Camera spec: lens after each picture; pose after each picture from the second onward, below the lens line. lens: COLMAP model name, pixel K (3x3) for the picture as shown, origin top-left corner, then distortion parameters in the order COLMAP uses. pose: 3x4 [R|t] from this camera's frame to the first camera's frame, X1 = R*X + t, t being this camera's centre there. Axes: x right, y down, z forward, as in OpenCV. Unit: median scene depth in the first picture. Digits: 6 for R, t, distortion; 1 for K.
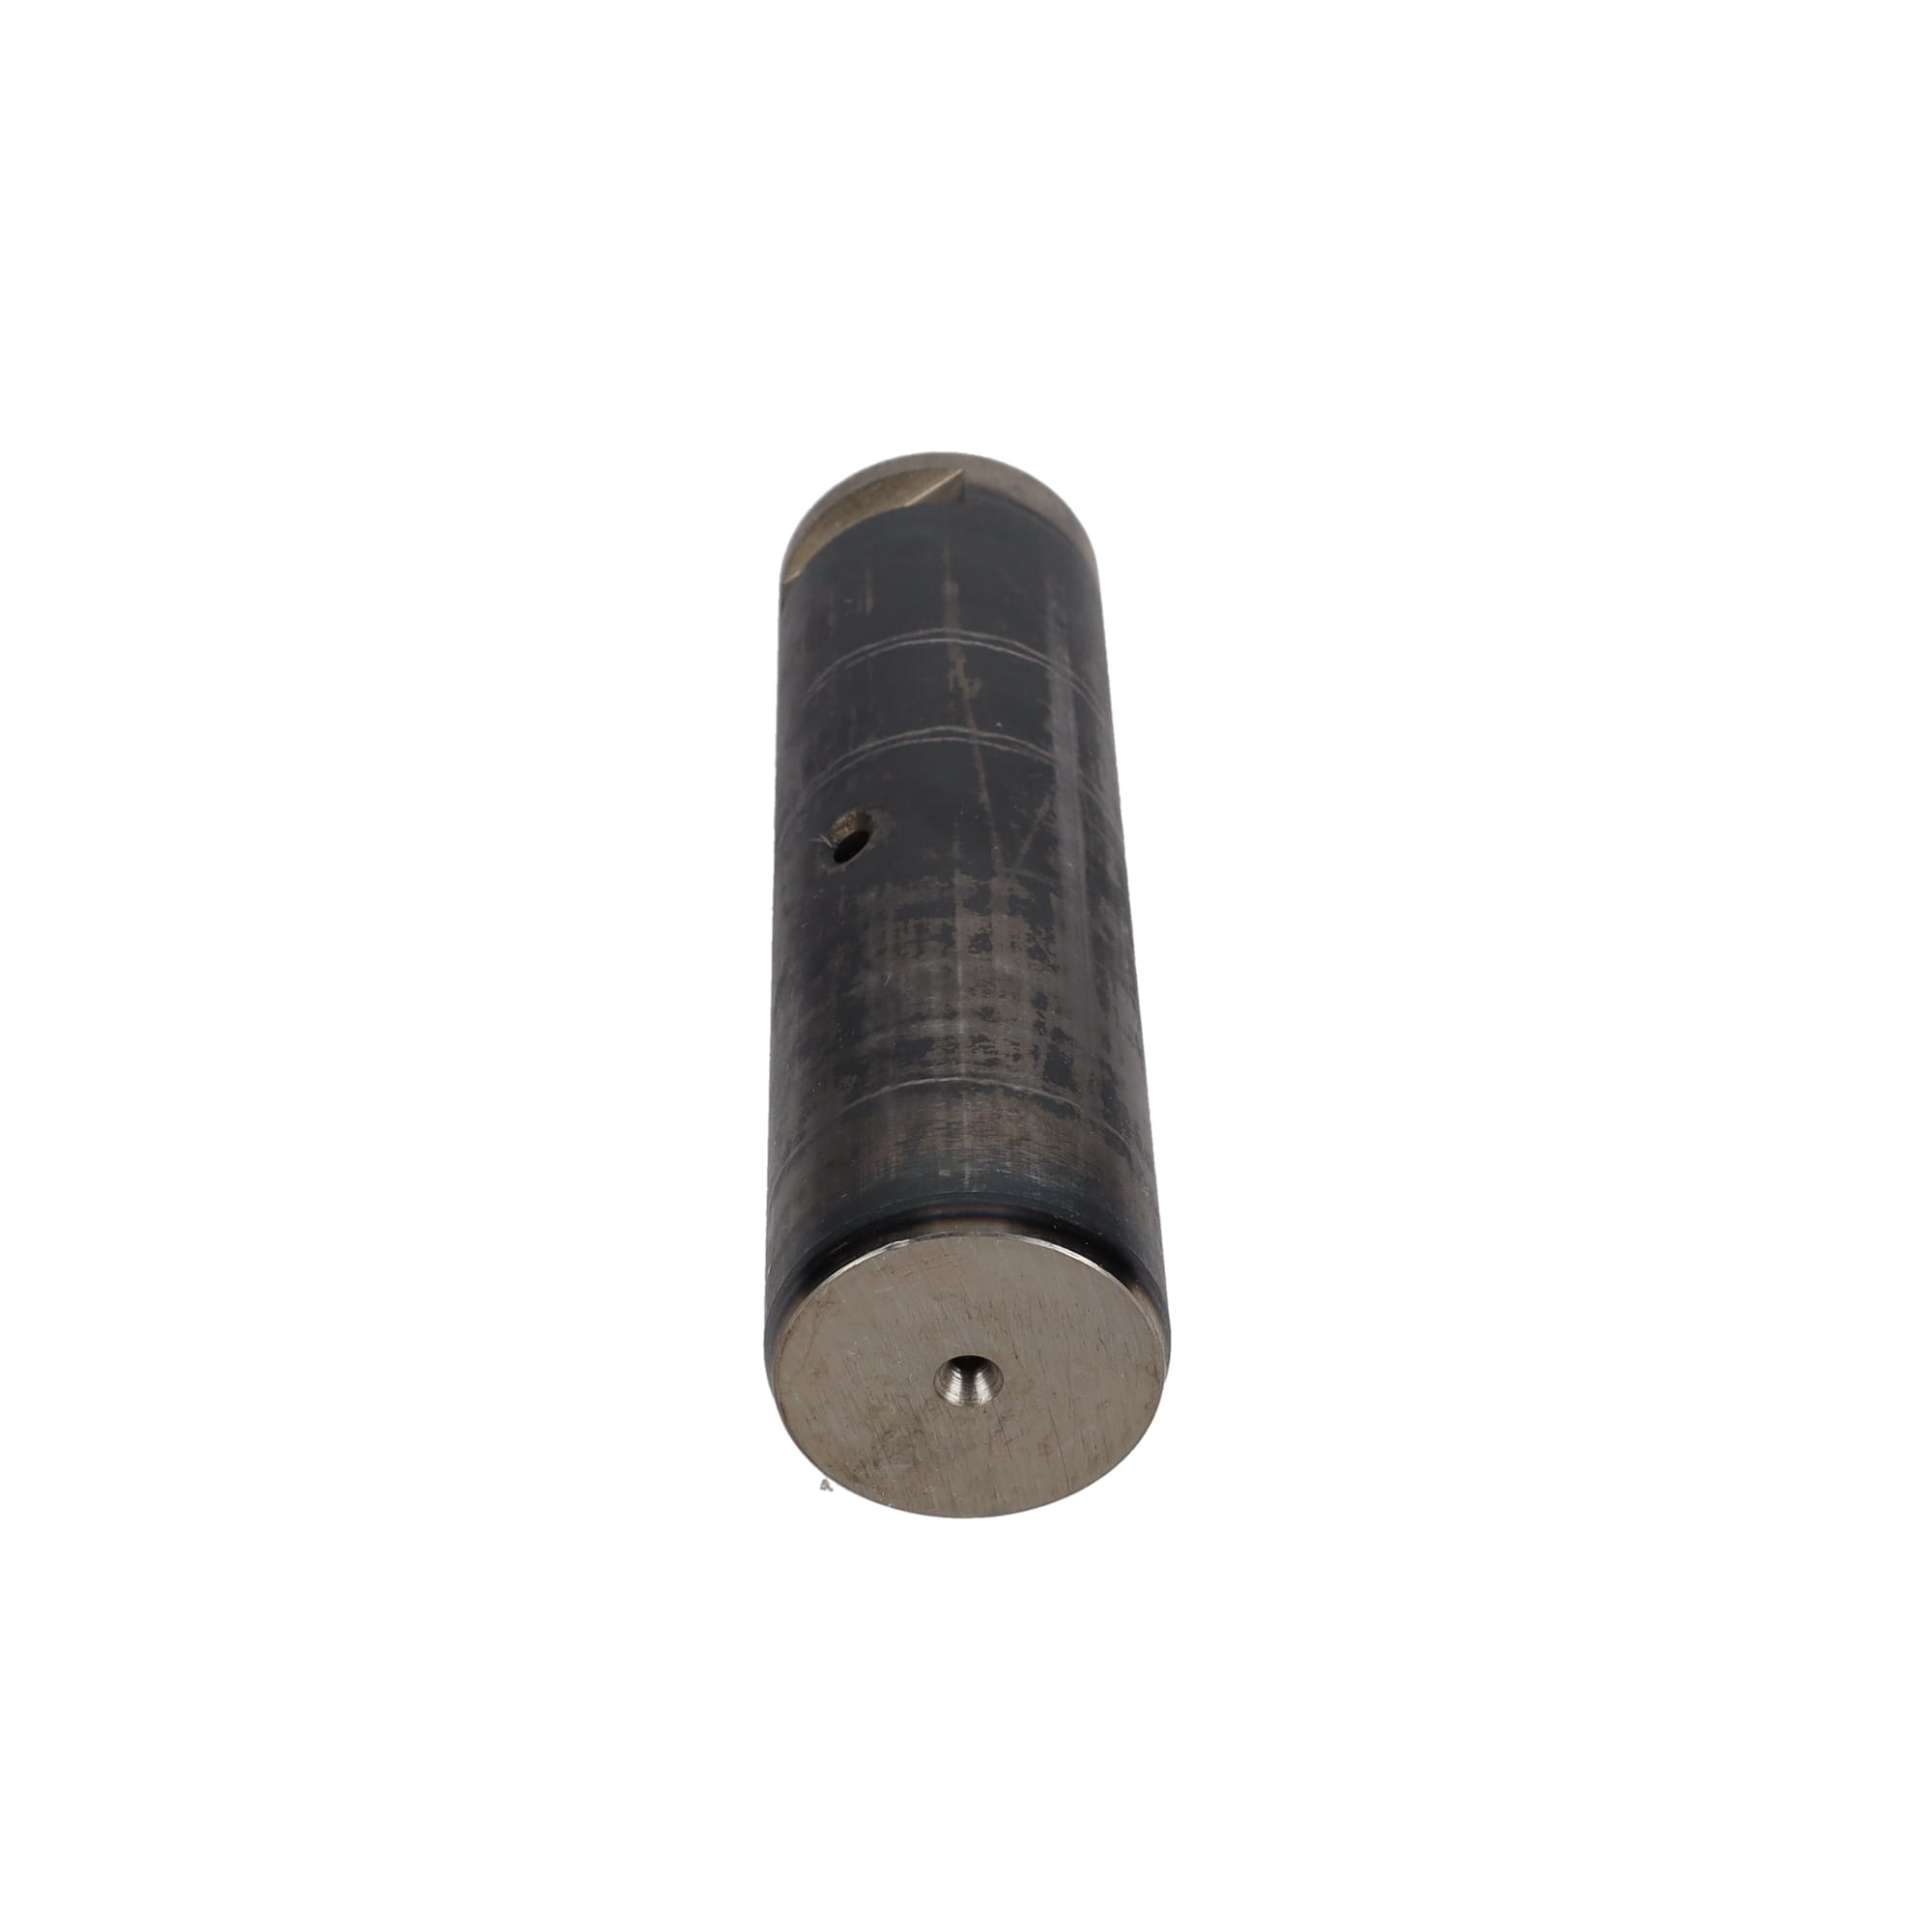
lens RADIAL K [[4082.1, 0, 964.7], [0, 4082.1, 965.5], [0, 0, 1]] dist [0.034442, 0.000000]
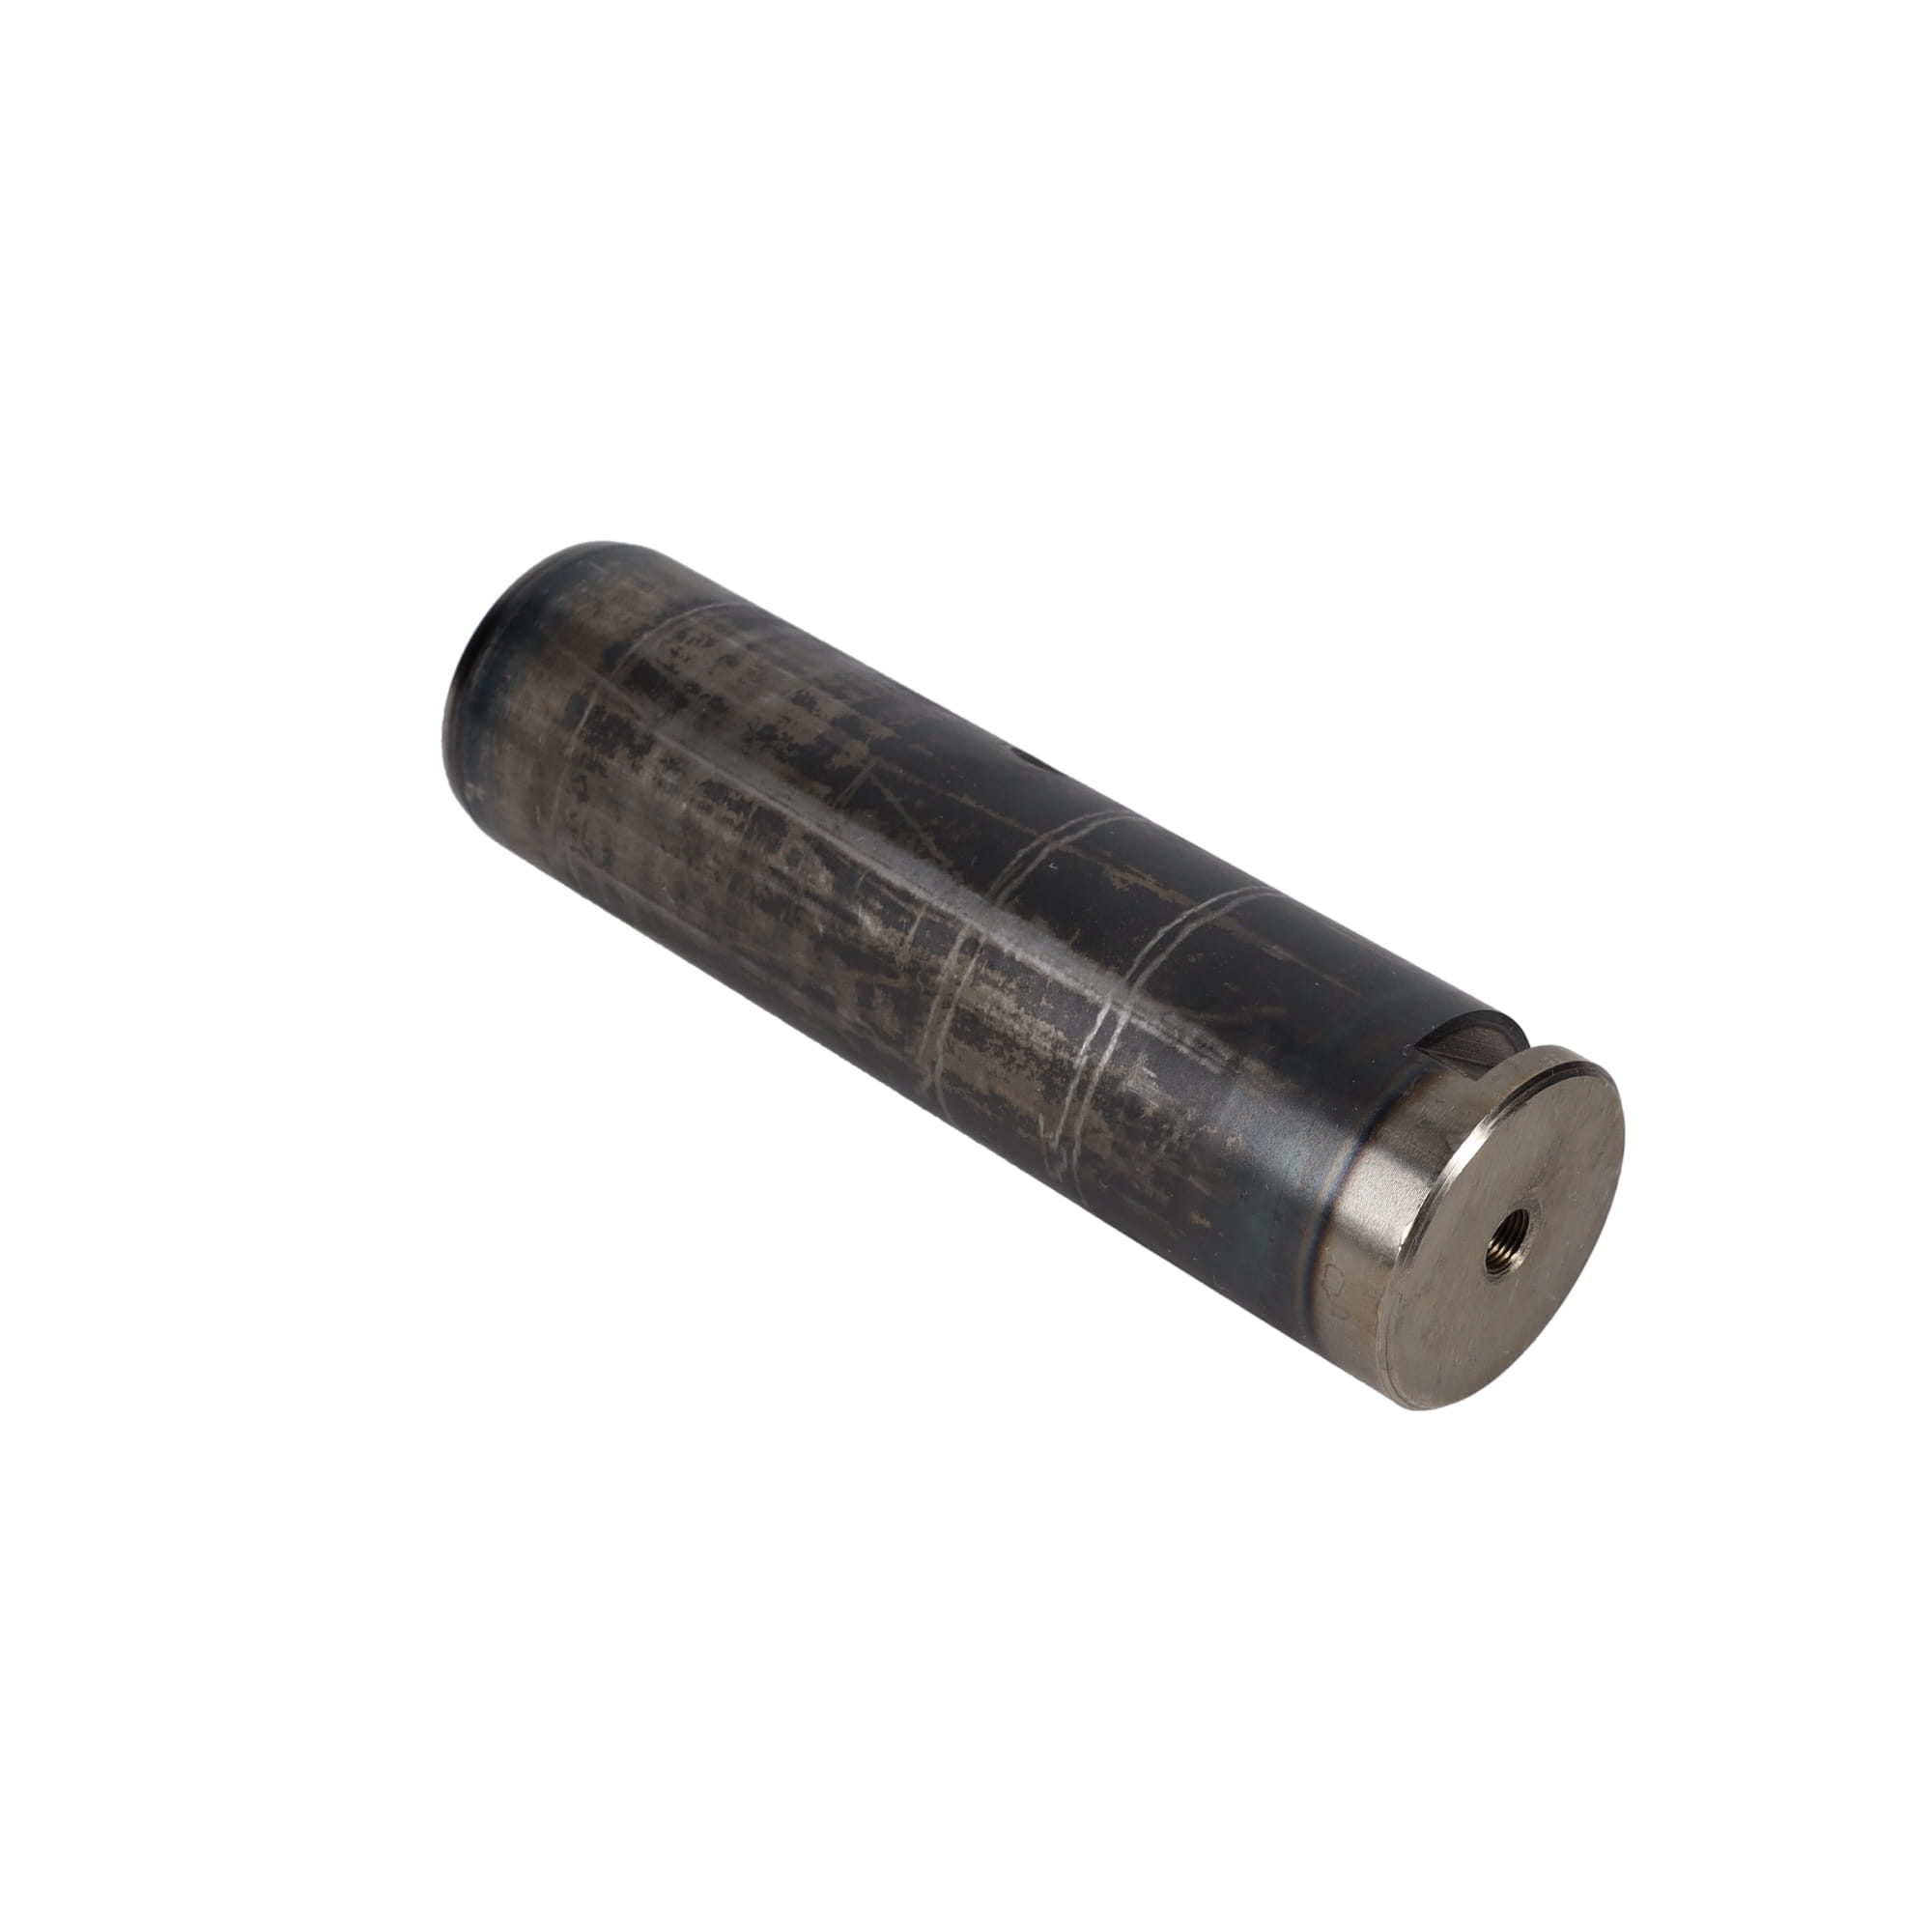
lens RADIAL K [[4082.1, 0, 959.3], [0, 4082.1, 964.8], [0, 0, 1]] dist [0.034442, 0.000000]
pose [[-0.708454, 0.405023, -0.577969, 0.626703], [-0.452163, 0.368306, 0.812342, -0.874348], [0.541887, 0.836844, -0.077791, 1.160114]]
